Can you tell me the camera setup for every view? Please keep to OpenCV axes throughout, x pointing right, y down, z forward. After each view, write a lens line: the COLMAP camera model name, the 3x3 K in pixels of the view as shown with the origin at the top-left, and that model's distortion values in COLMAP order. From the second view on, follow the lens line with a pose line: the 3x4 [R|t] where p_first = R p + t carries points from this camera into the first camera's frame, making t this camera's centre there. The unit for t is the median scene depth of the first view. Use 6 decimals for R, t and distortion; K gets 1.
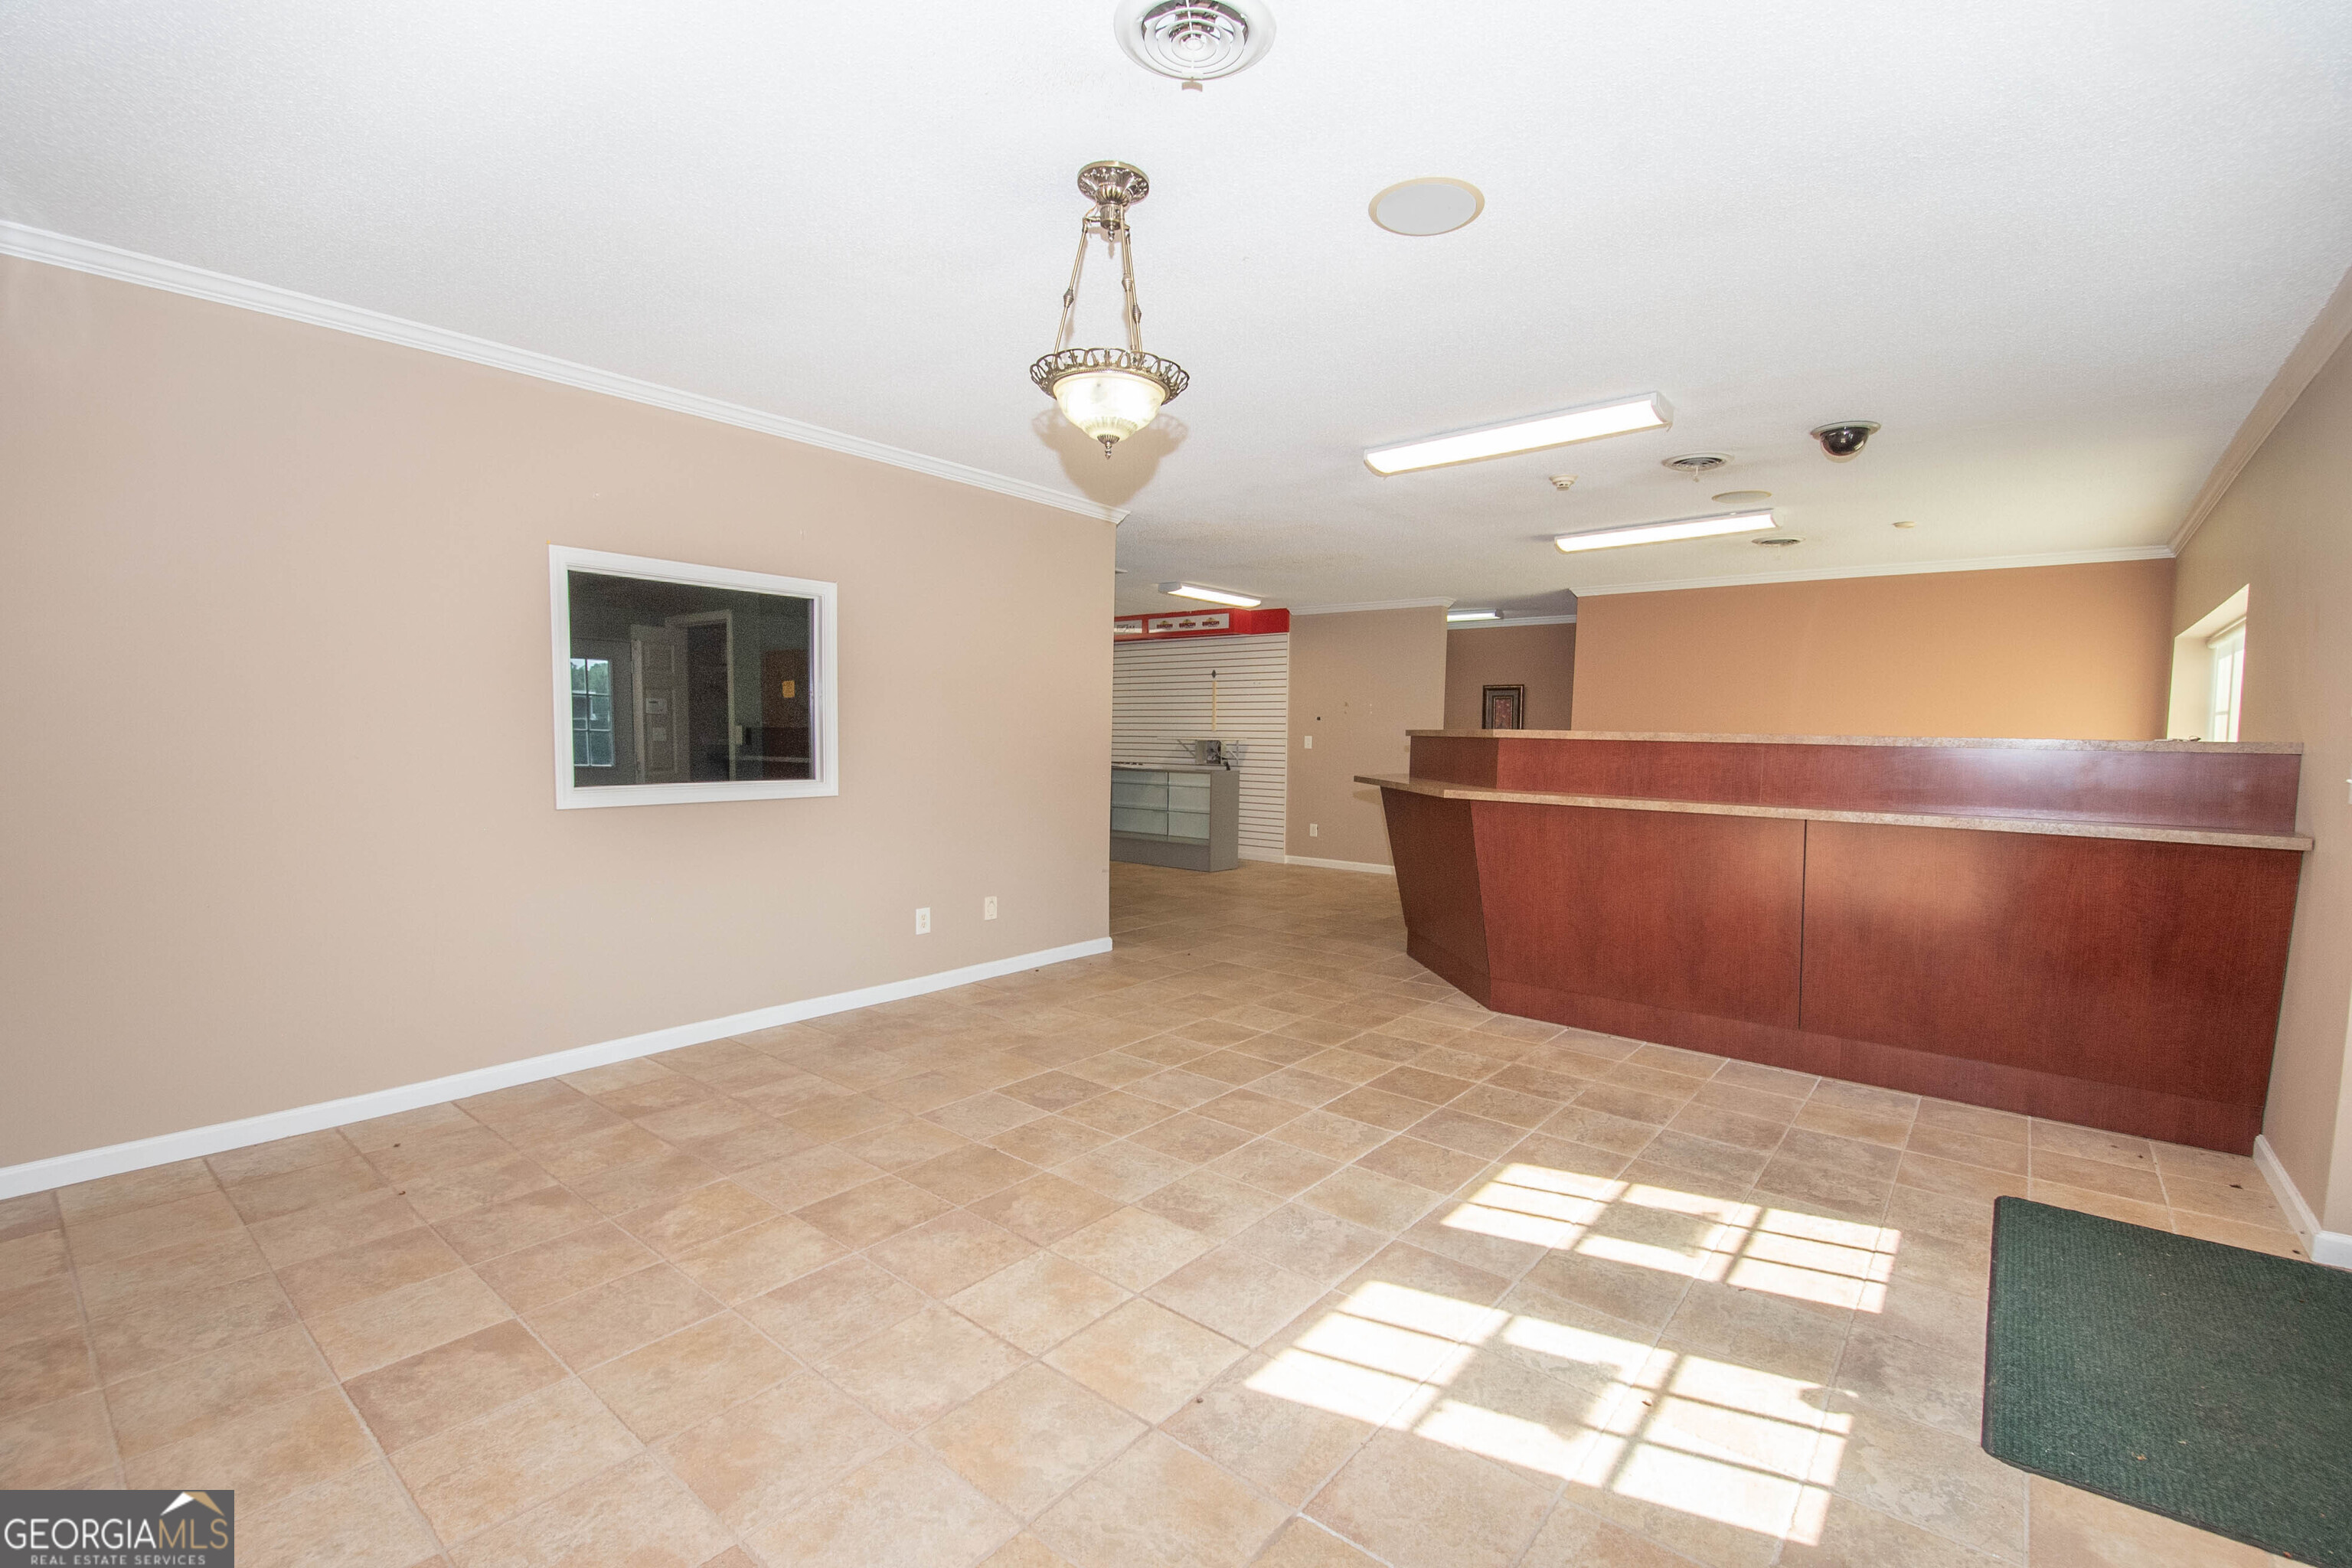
lens RADIAL K [[1047.9, 0, 1183.1], [0, 1047.9, 787.9], [0, 0, 1]] dist [0.008233, -0.019259]
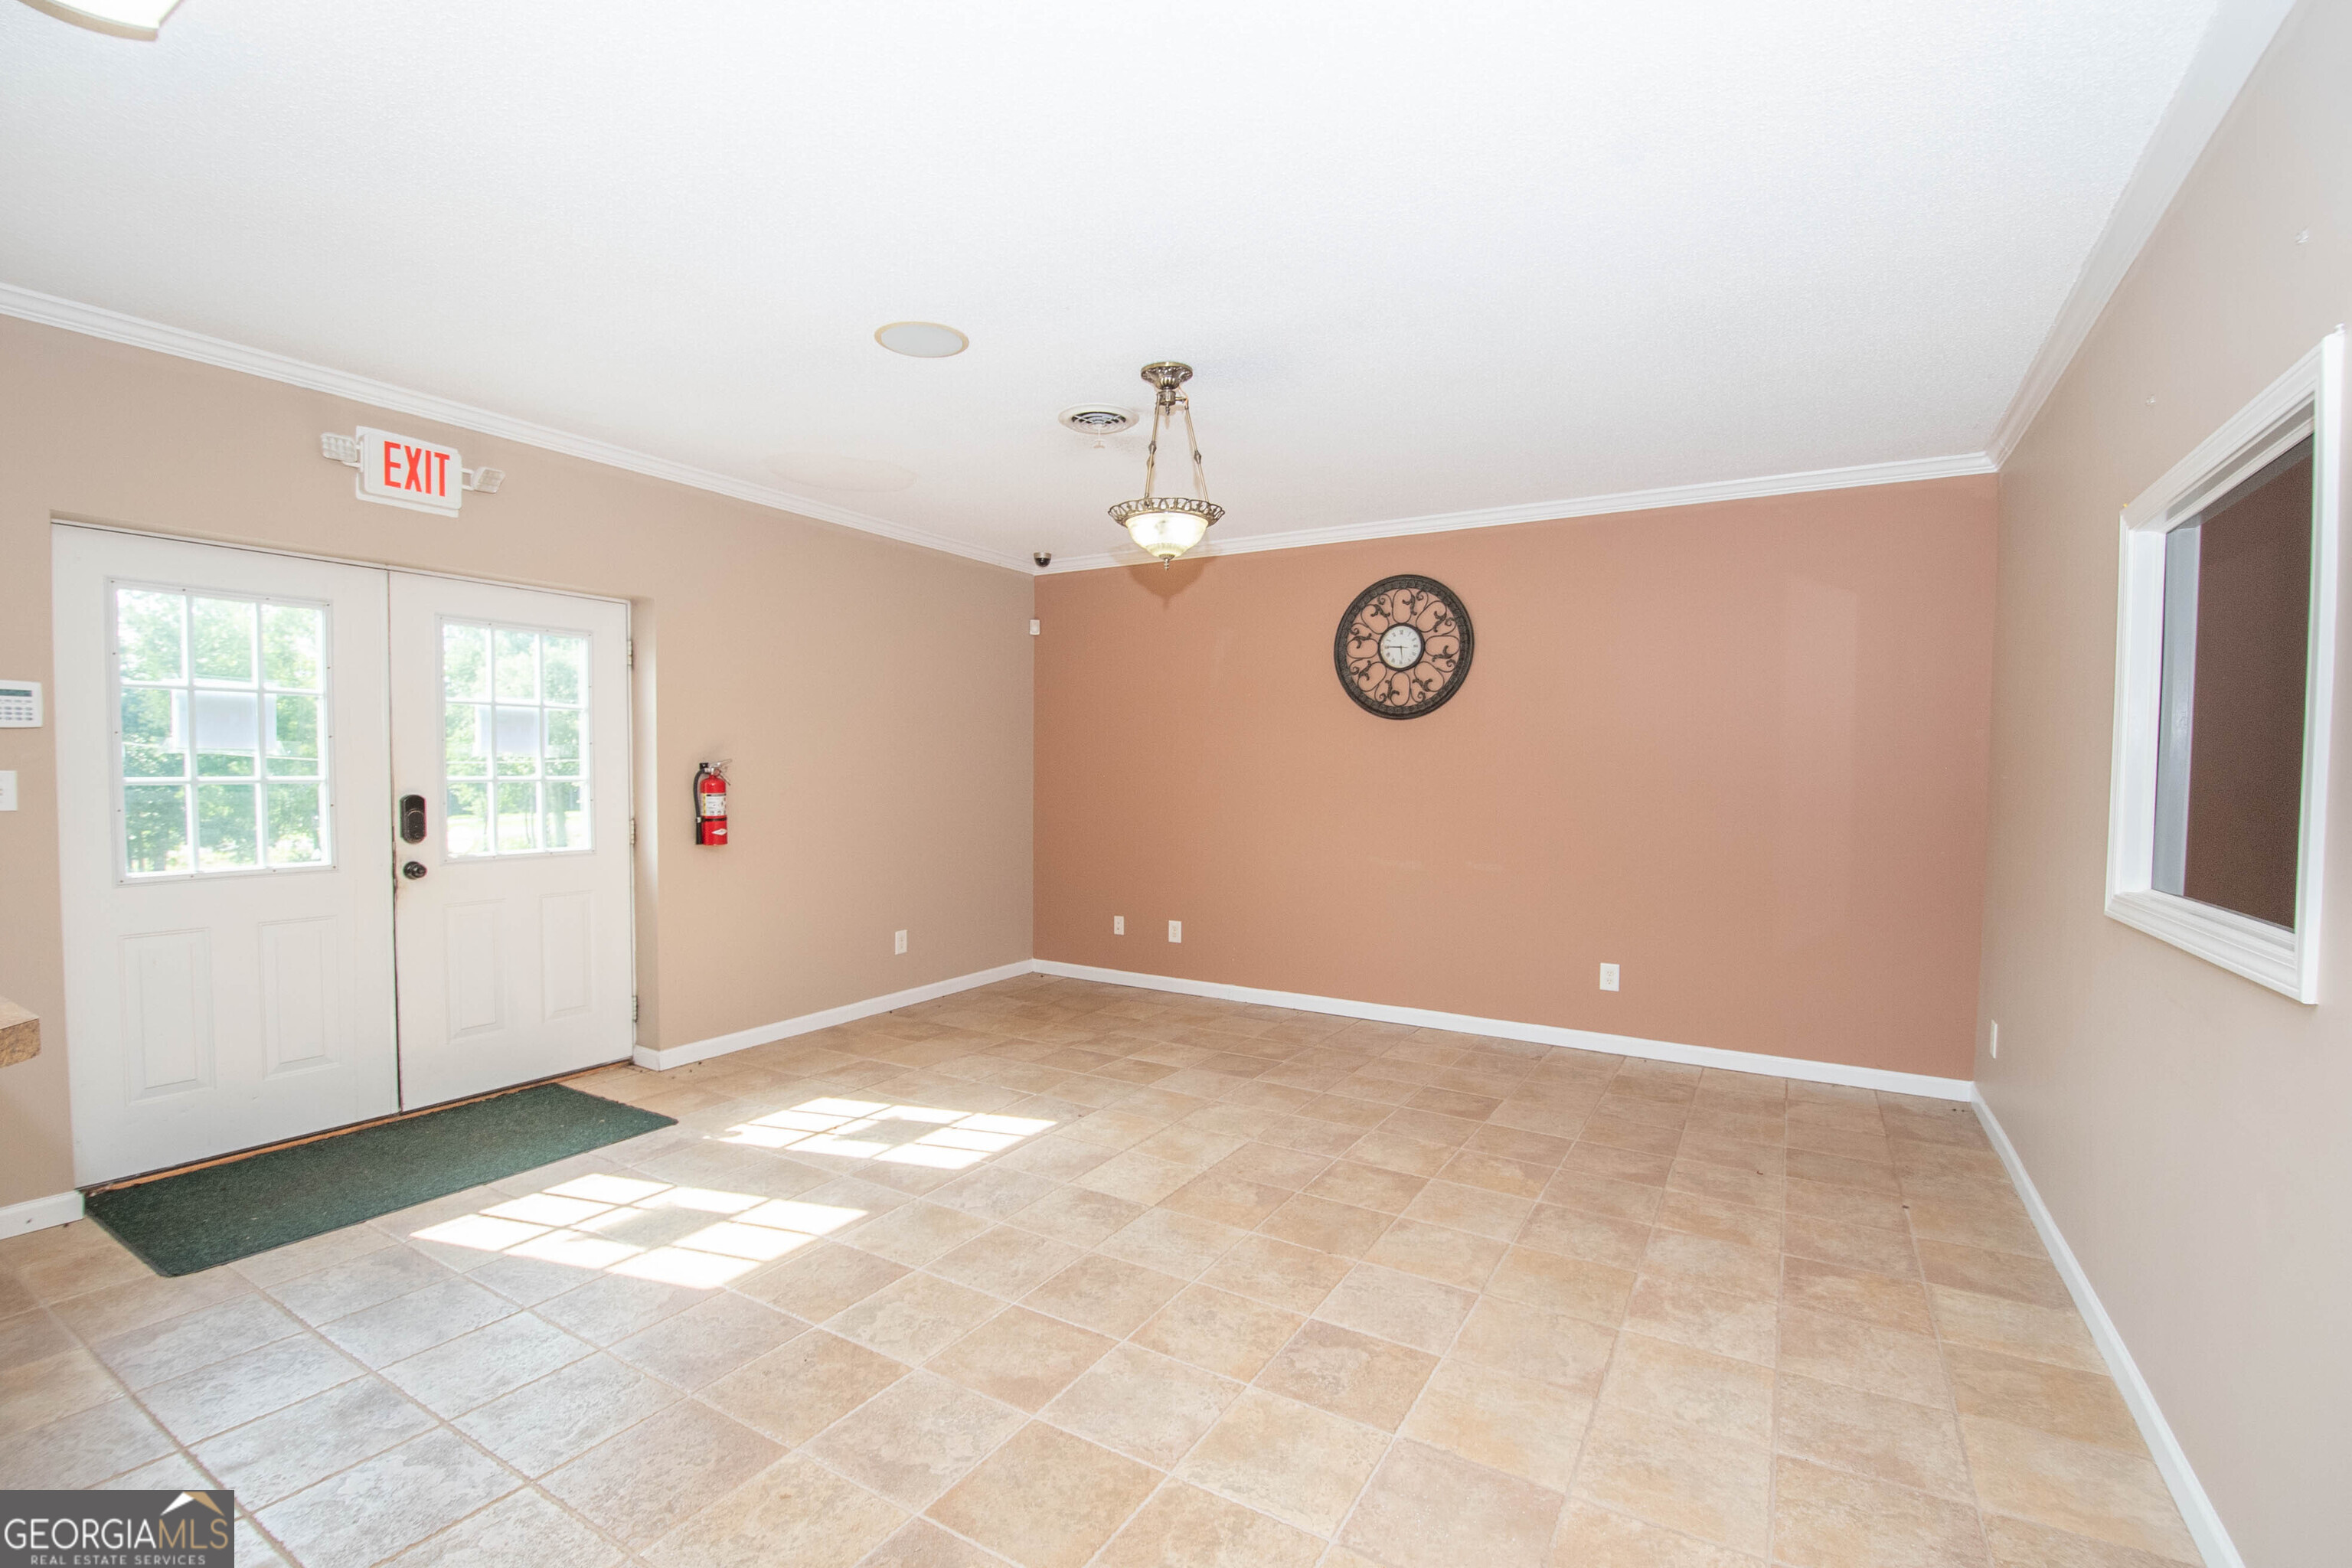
lens RADIAL K [[1047.9, 0, 1179.5], [0, 1047.9, 794.8], [0, 0, 1]] dist [0.008233, -0.019259]
pose [[-0.989481, -0.020370, -0.143219, 0.091500], [-0.031088, 0.996847, 0.073003, -0.113458], [0.141281, 0.076687, -0.986995, 2.166781]]
